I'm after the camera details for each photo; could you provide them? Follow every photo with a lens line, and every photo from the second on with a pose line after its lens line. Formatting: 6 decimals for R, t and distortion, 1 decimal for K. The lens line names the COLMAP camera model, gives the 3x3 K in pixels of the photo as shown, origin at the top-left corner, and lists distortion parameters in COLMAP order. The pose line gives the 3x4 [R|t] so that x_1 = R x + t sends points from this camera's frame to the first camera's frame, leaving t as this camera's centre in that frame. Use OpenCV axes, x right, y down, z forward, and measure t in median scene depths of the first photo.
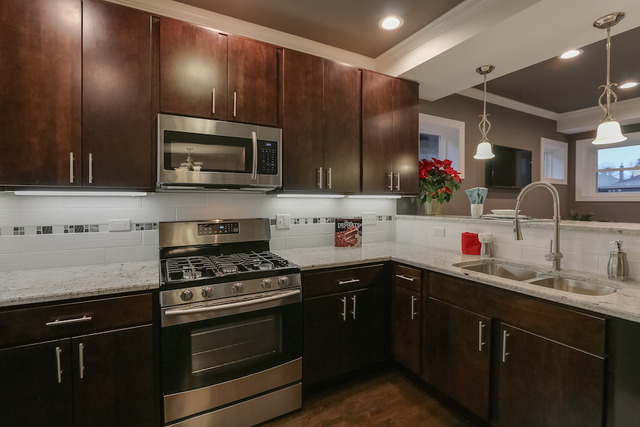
lens RADIAL K [[302.8, 0, 318.5], [0, 302.8, 201.4], [0, 0, 1]] dist [-0.005382, 0.002355]
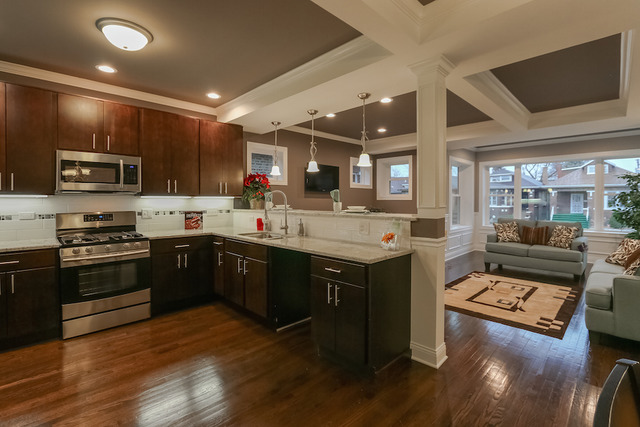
lens RADIAL K [[302.8, 0, 306.1], [0, 302.8, 200.1], [0, 0, 1]] dist [-0.005382, 0.002355]
pose [[0.970263, -0.001179, 0.242049, 0.343774], [0.000970, 0.999999, 0.000982, -0.002746], [-0.242050, -0.000718, 0.970264, -0.805905]]
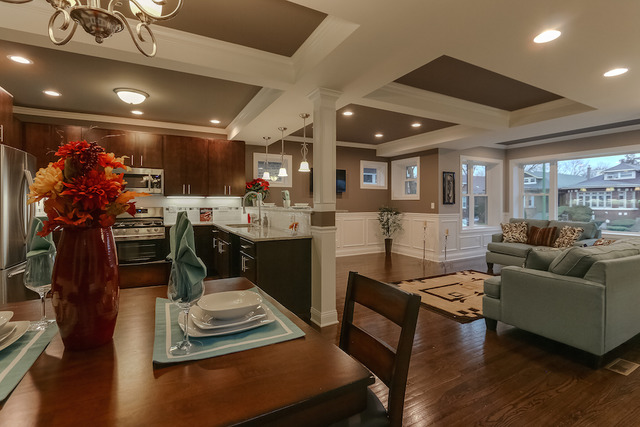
lens RADIAL K [[302.8, 0, 309.4], [0, 302.8, 195.7], [0, 0, 1]] dist [-0.005382, 0.002355]
pose [[0.999302, -0.002824, -0.037247, 1.079750], [0.002046, 0.999779, -0.020926, 0.021698], [0.037298, 0.020835, 0.999087, -1.300137]]
